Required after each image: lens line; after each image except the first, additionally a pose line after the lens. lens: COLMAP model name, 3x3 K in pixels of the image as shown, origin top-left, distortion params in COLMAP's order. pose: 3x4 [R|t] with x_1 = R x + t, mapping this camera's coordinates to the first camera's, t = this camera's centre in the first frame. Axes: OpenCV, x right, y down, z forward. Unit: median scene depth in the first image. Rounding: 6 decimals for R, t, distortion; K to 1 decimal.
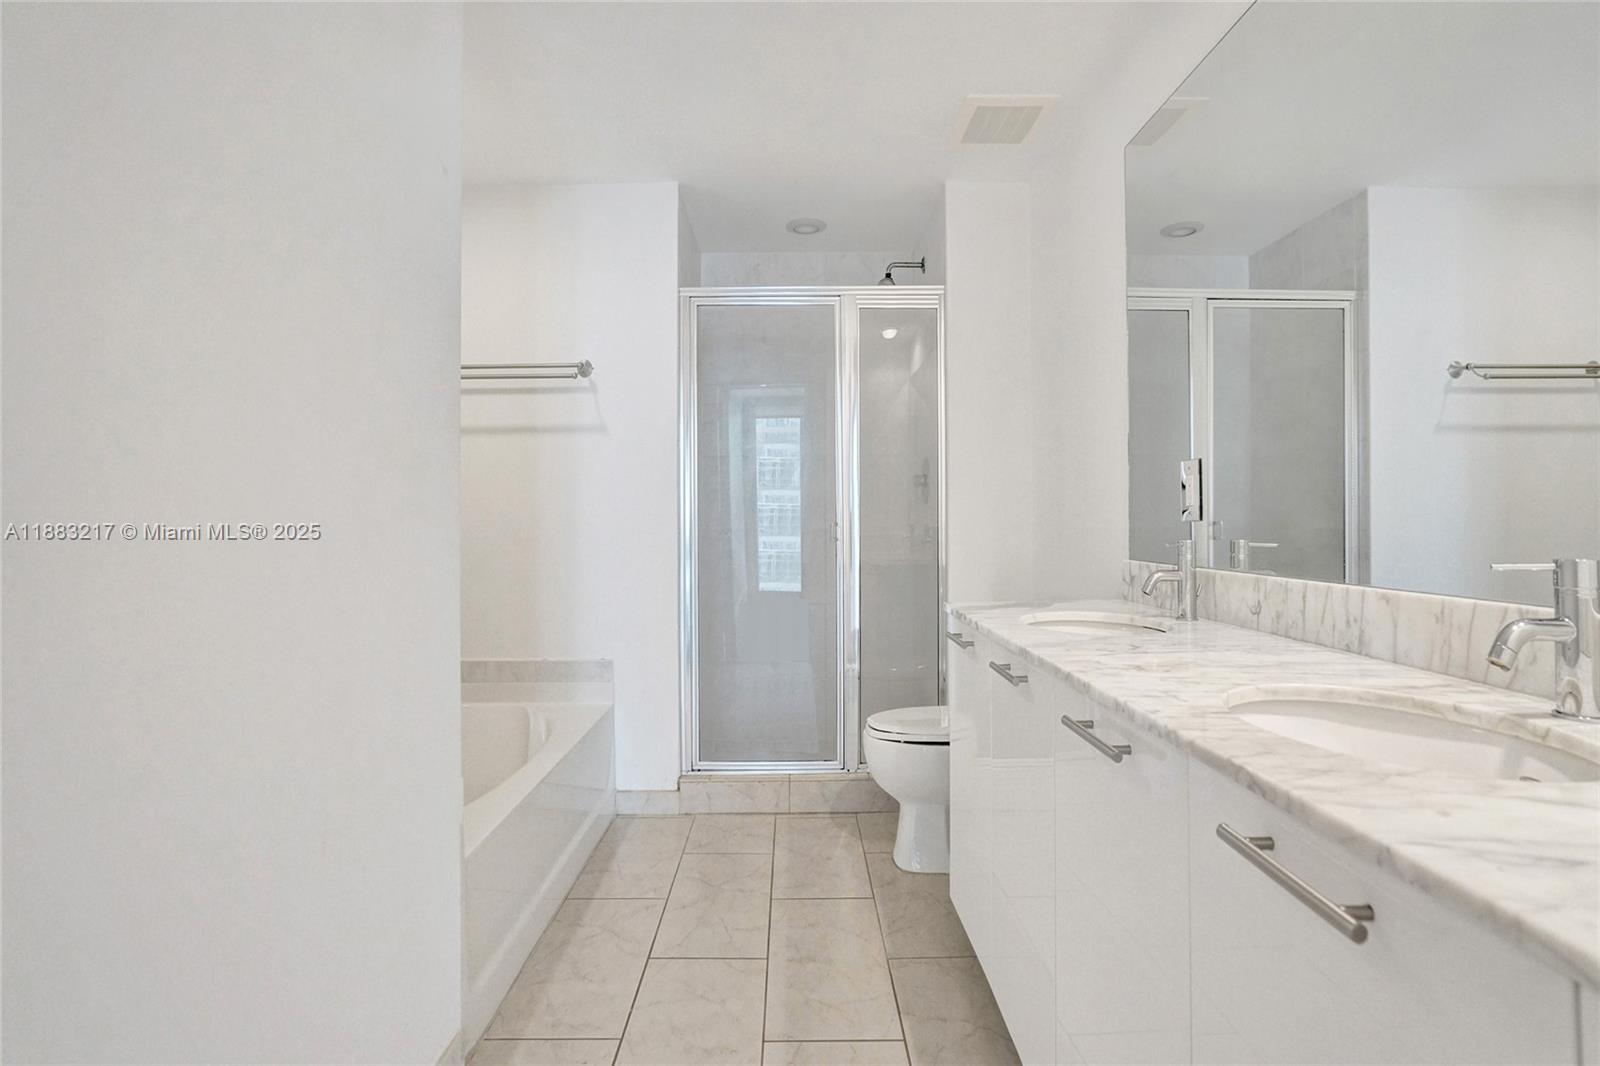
lens RADIAL K [[747.0, 0, 800.9], [0, 747.0, 525.2], [0, 0, 1]] dist [-0.024170, 0.002308]
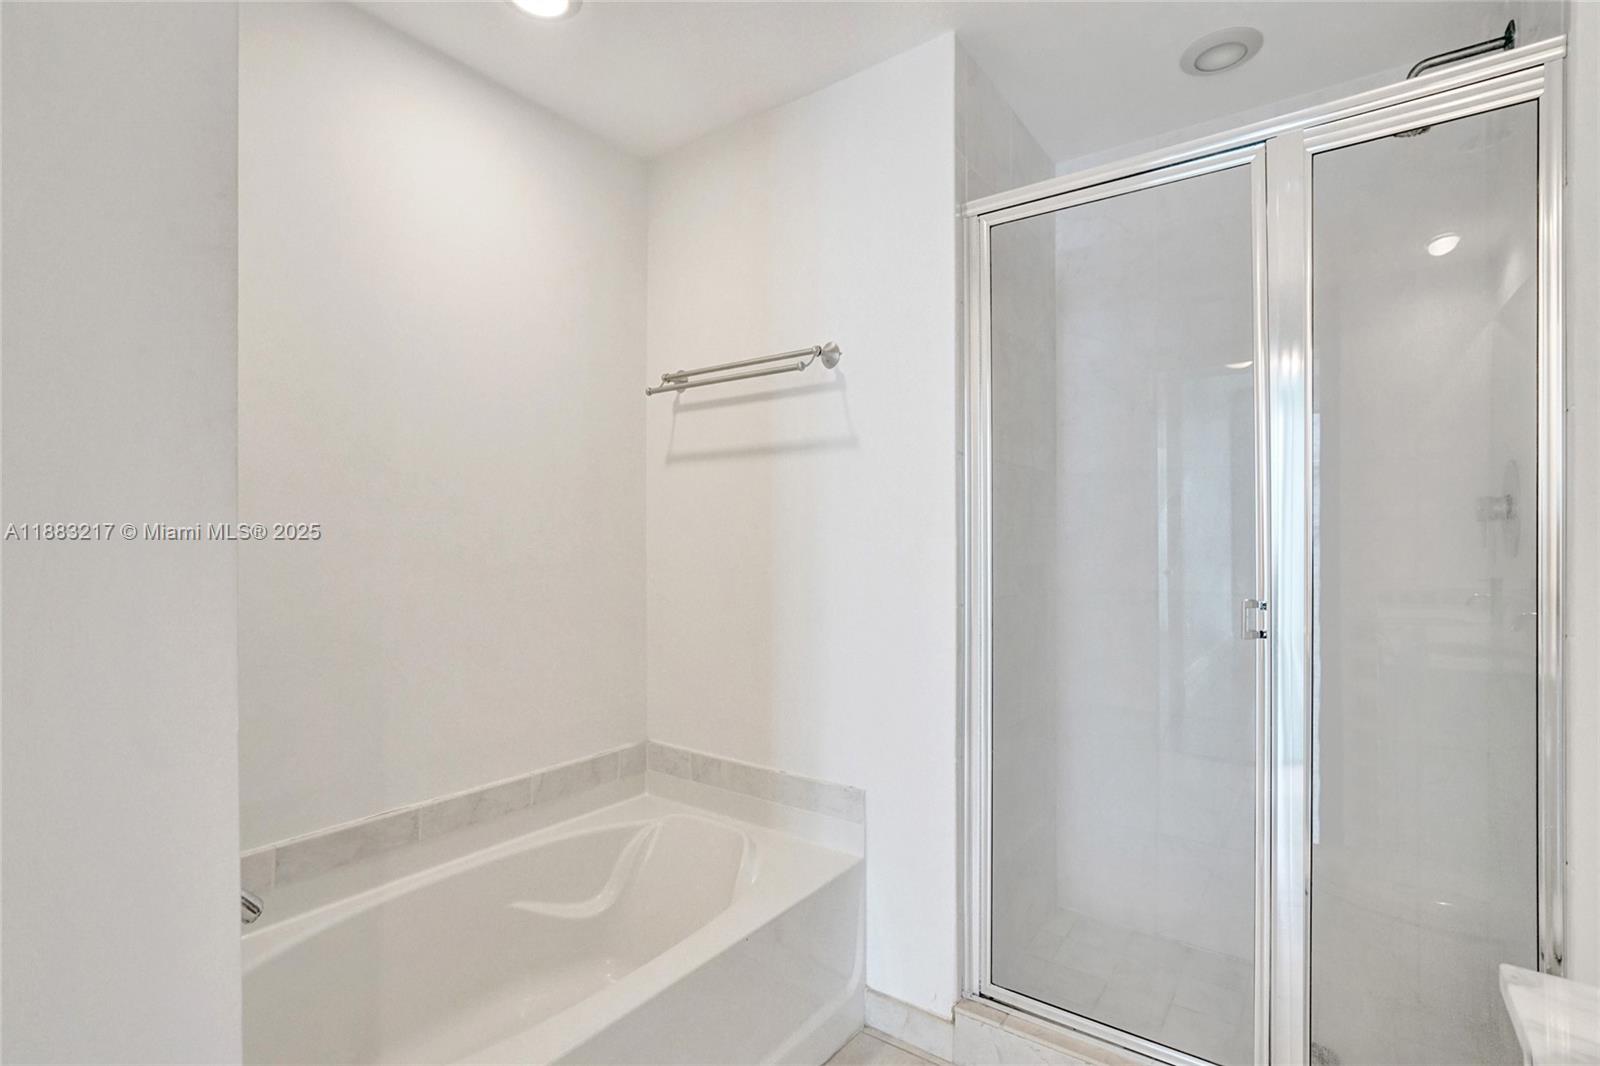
lens RADIAL K [[747.0, 0, 798.3], [0, 747.0, 544.9], [0, 0, 1]] dist [-0.024170, 0.002308]
pose [[0.807757, 0.008381, -0.589456, 0.088410], [-0.010419, 0.999946, -0.000060, -0.036677], [0.589424, 0.006190, 0.807800, 0.430274]]
